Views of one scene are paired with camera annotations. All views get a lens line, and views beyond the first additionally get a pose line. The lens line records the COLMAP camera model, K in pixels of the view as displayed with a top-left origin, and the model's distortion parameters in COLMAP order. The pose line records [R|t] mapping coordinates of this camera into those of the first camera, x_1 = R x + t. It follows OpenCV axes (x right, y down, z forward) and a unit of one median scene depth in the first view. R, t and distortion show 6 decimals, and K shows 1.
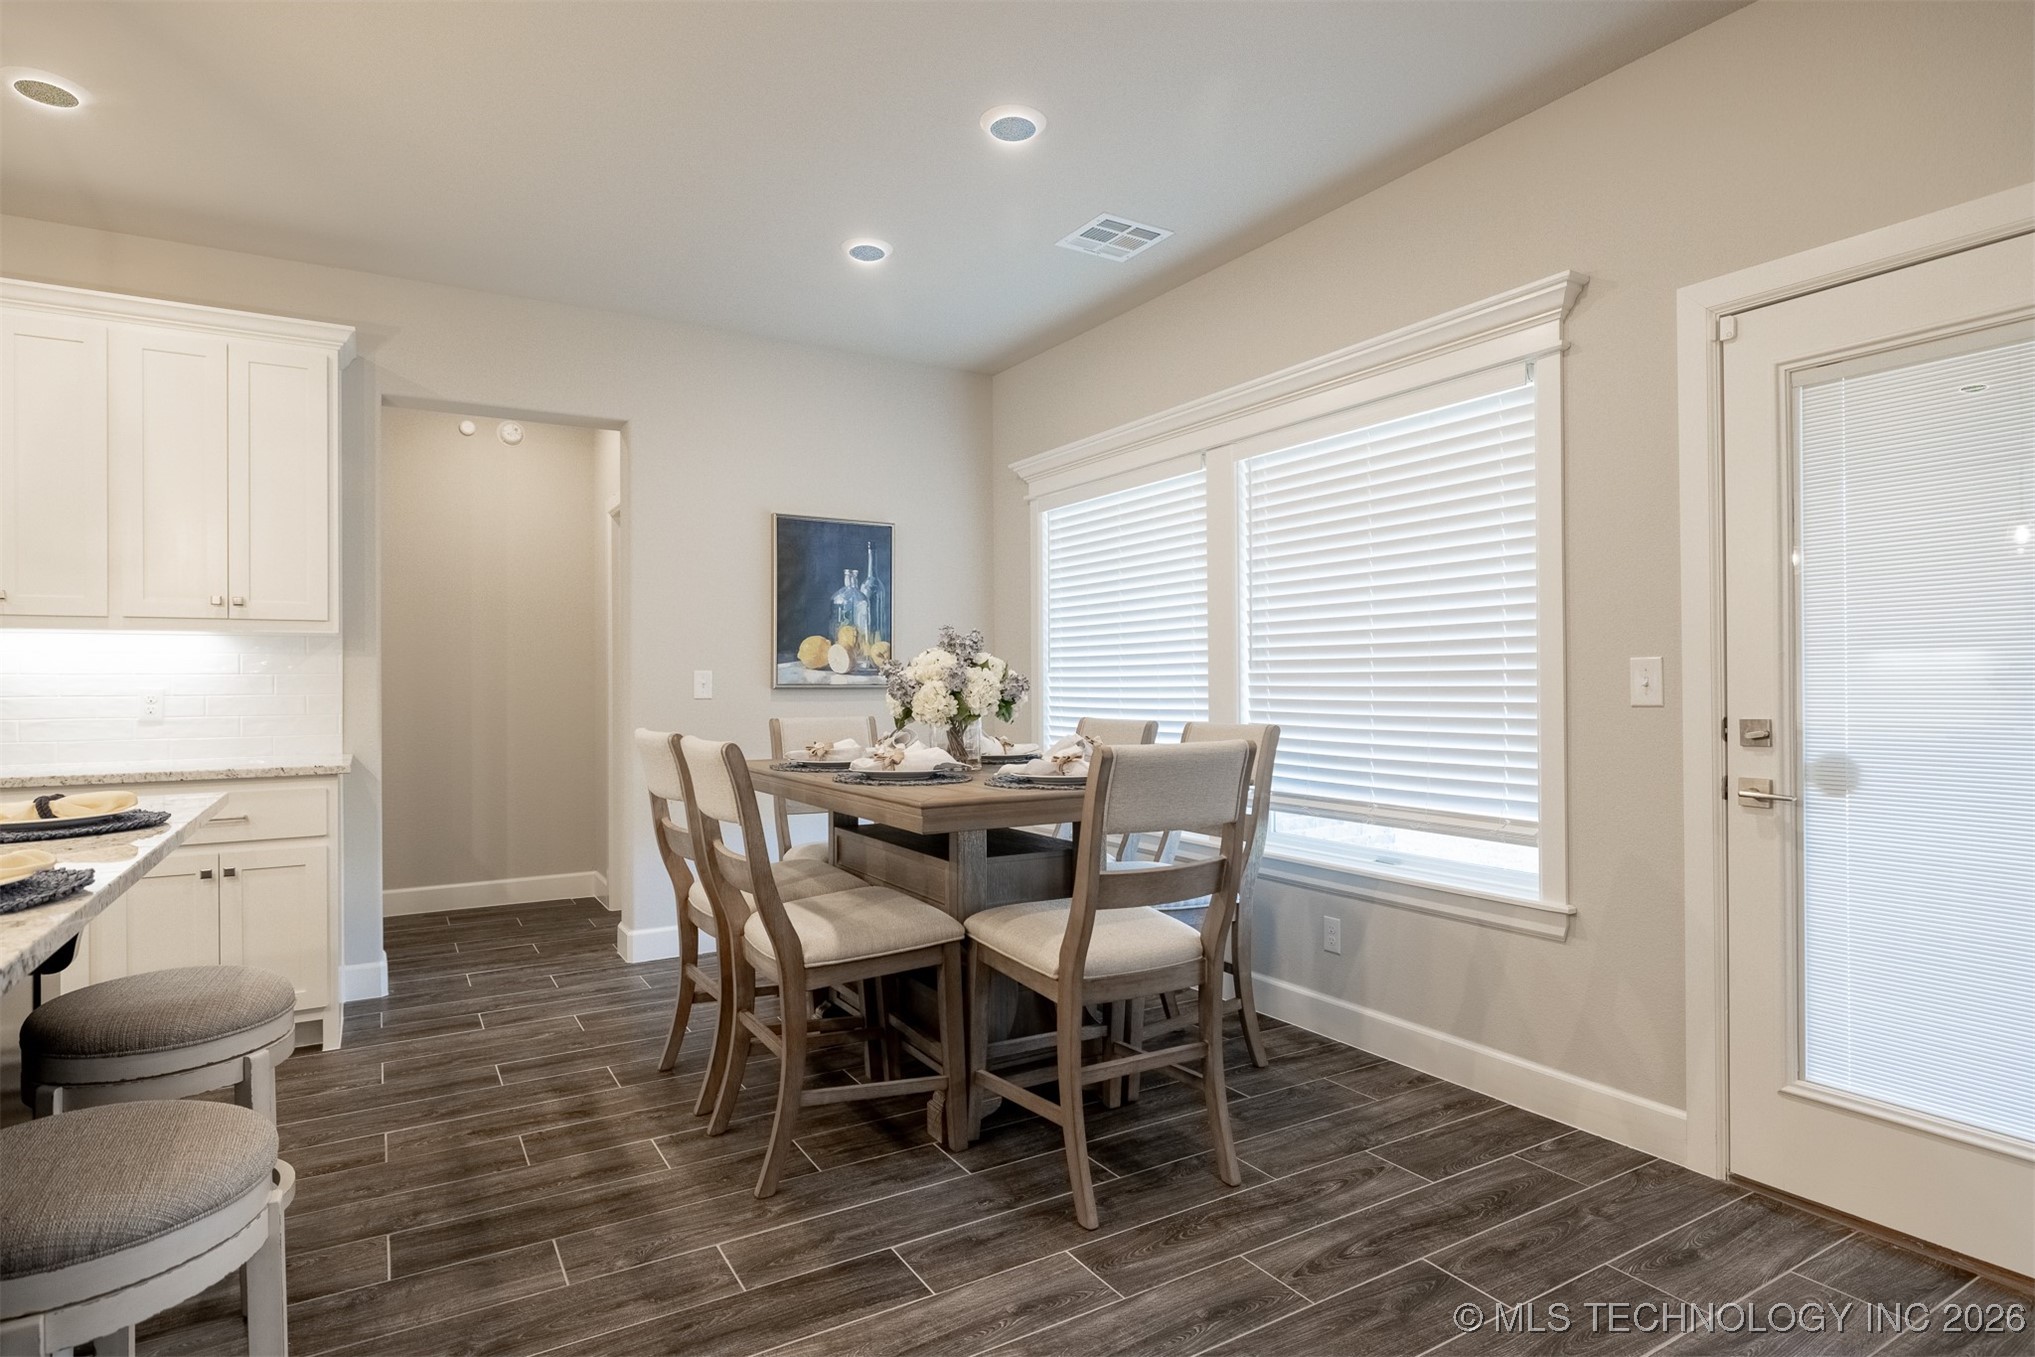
lens RADIAL K [[1064.1, 0, 1007.3], [0, 1064.1, 679.3], [0, 0, 1]] dist [-0.005176, 0.001322]
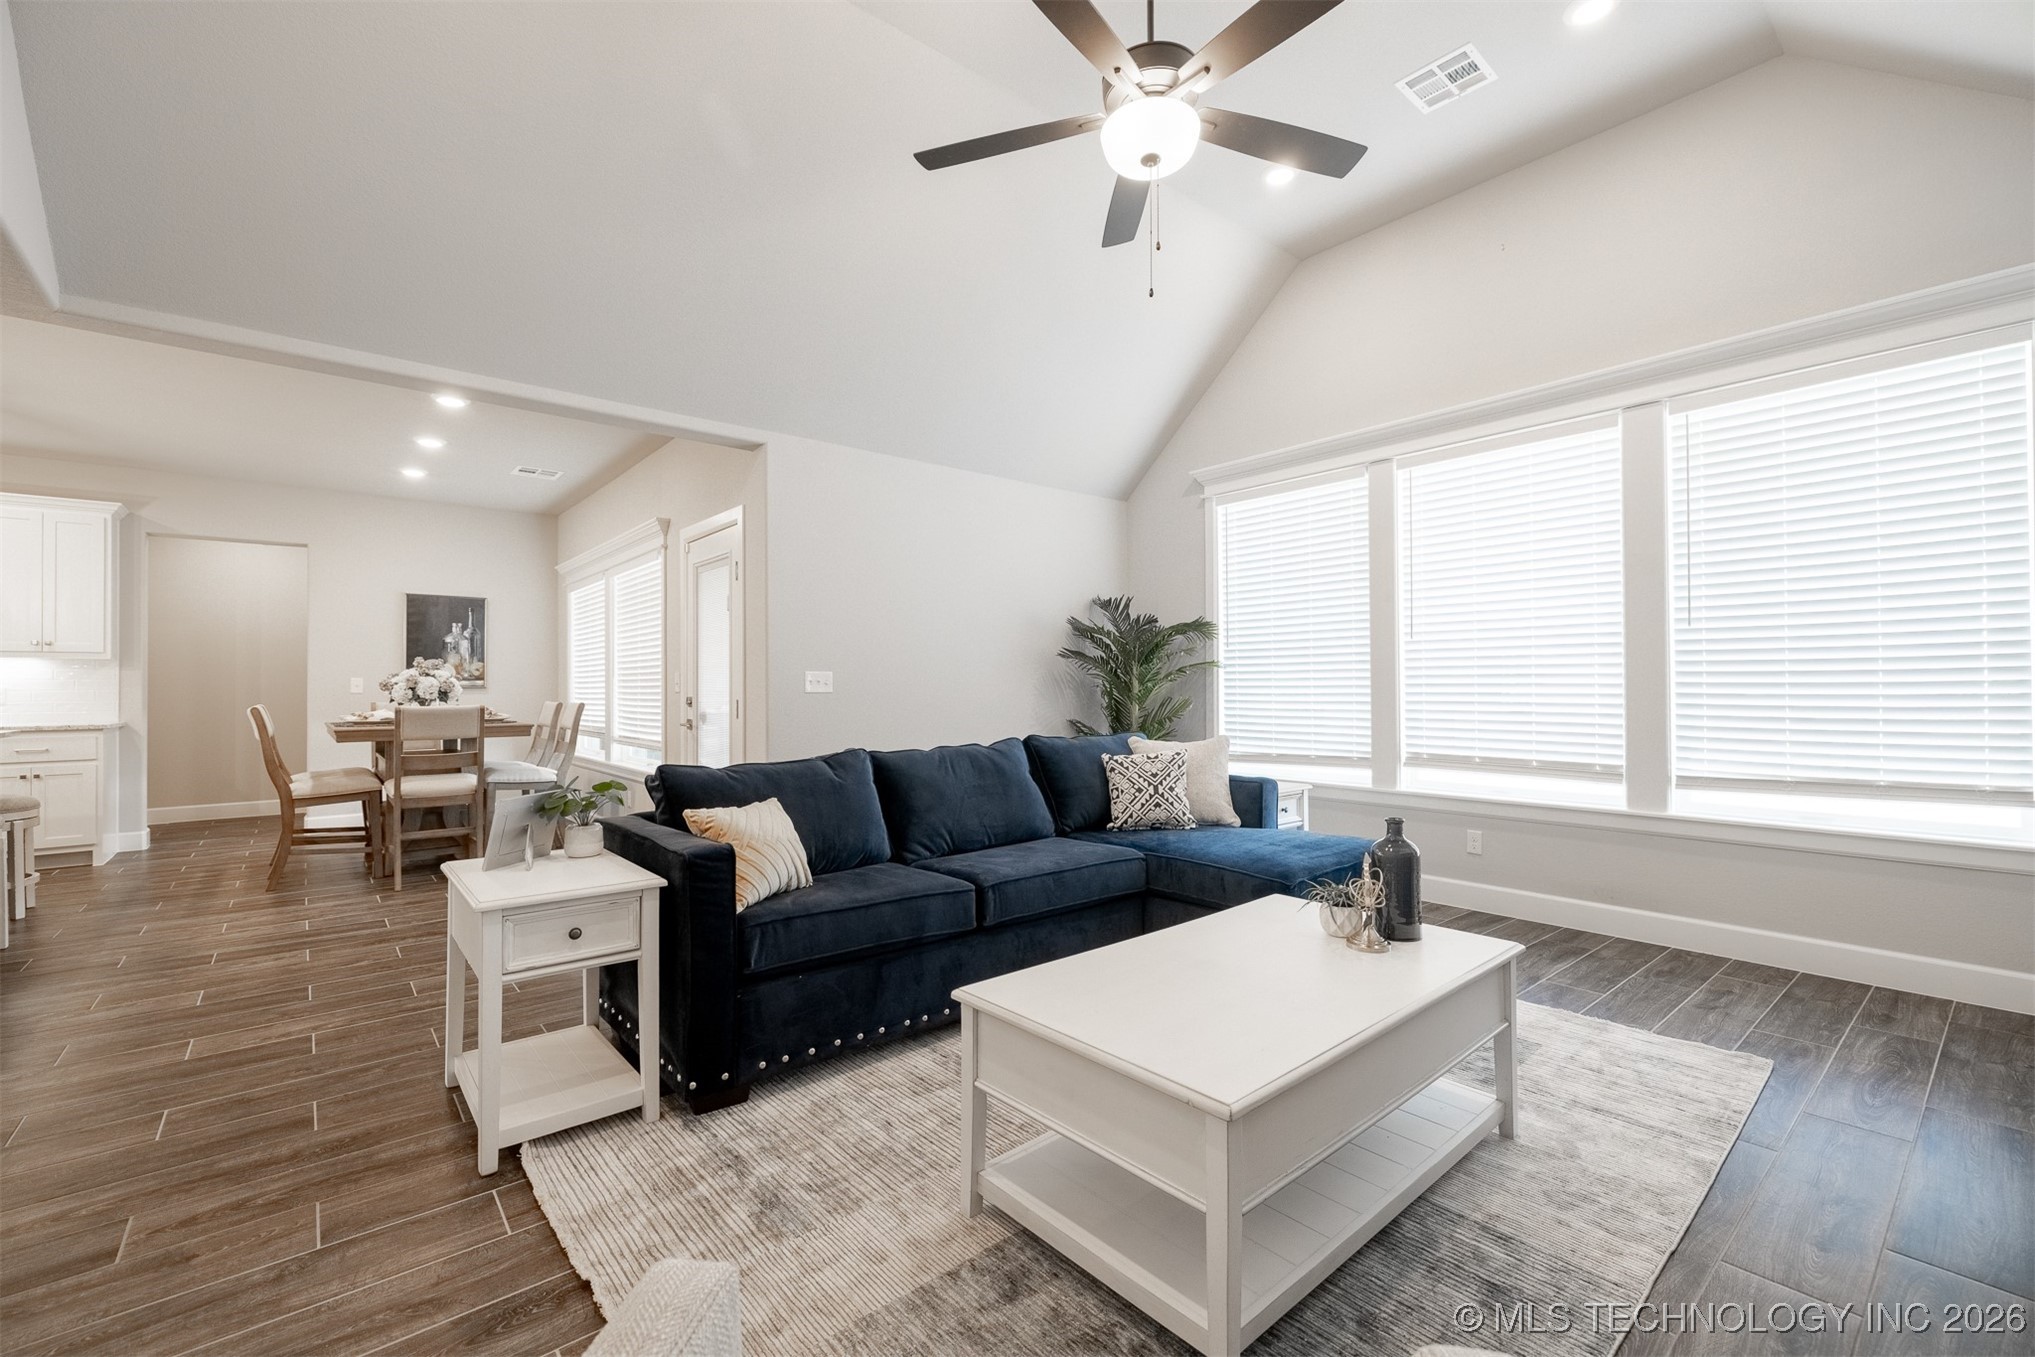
lens RADIAL K [[855.0, 0, 1005.8], [0, 855.0, 679.8], [0, 0, 1]] dist [0.001936, -0.000019]
pose [[0.988744, 0.000876, 0.149612, 0.932975], [0.000158, 0.999976, -0.006902, 0.008140], [-0.149615, 0.006848, 0.988721, -0.984371]]
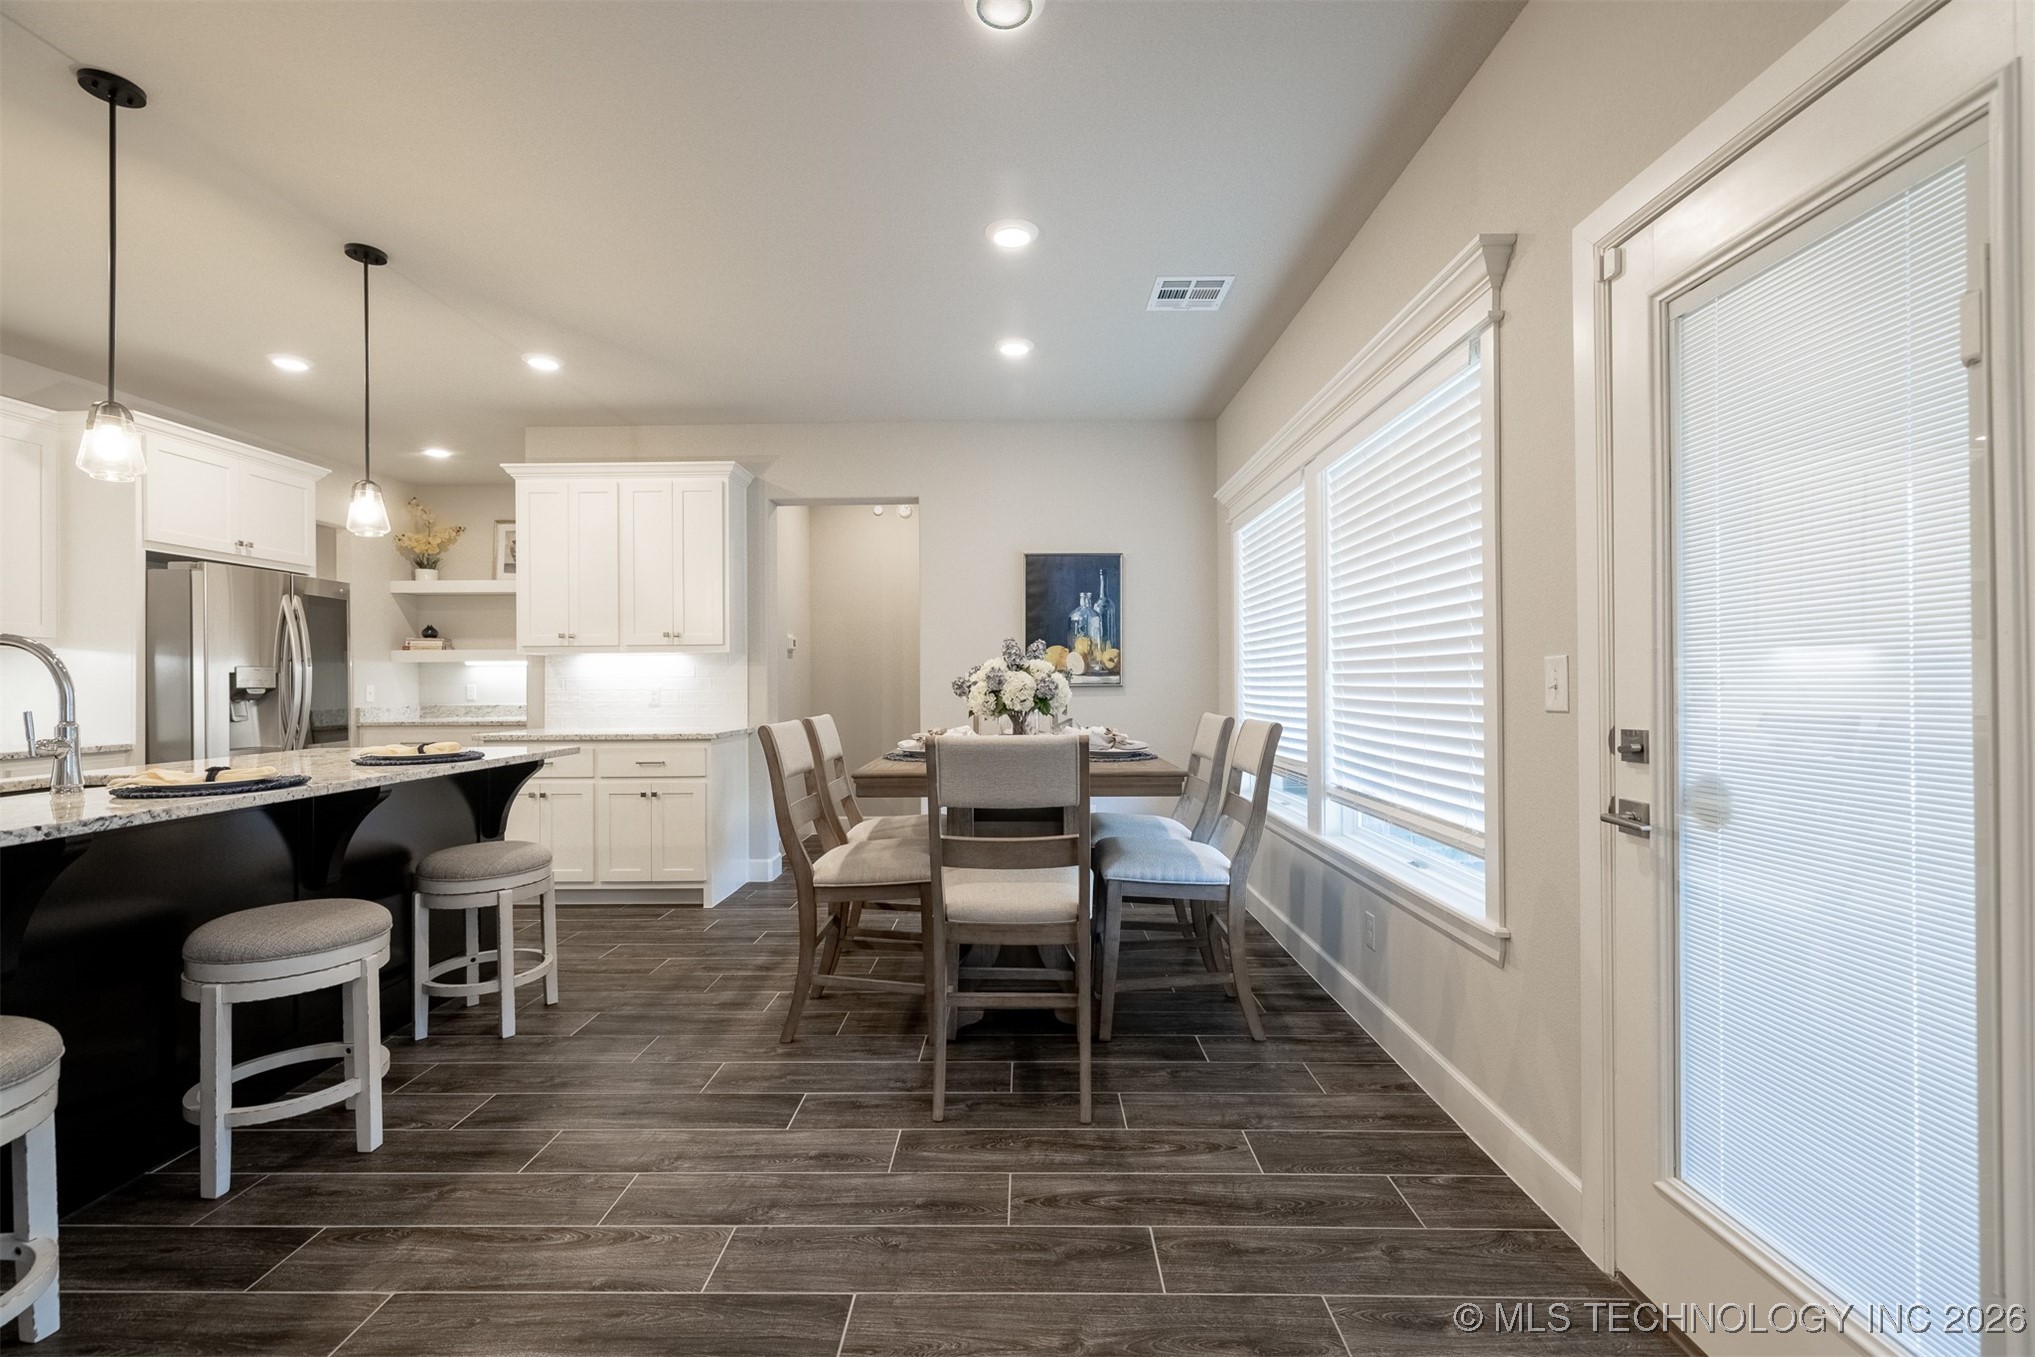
lens RADIAL K [[855.0, 0, 1012.8], [0, 855.0, 680.3], [0, 0, 1]] dist [0.001936, -0.000019]
pose [[0.851827, -0.001329, -0.523821, 0.513858], [0.003569, 0.999988, 0.003266, -0.003832], [0.523810, -0.004652, 0.851822, 0.142154]]
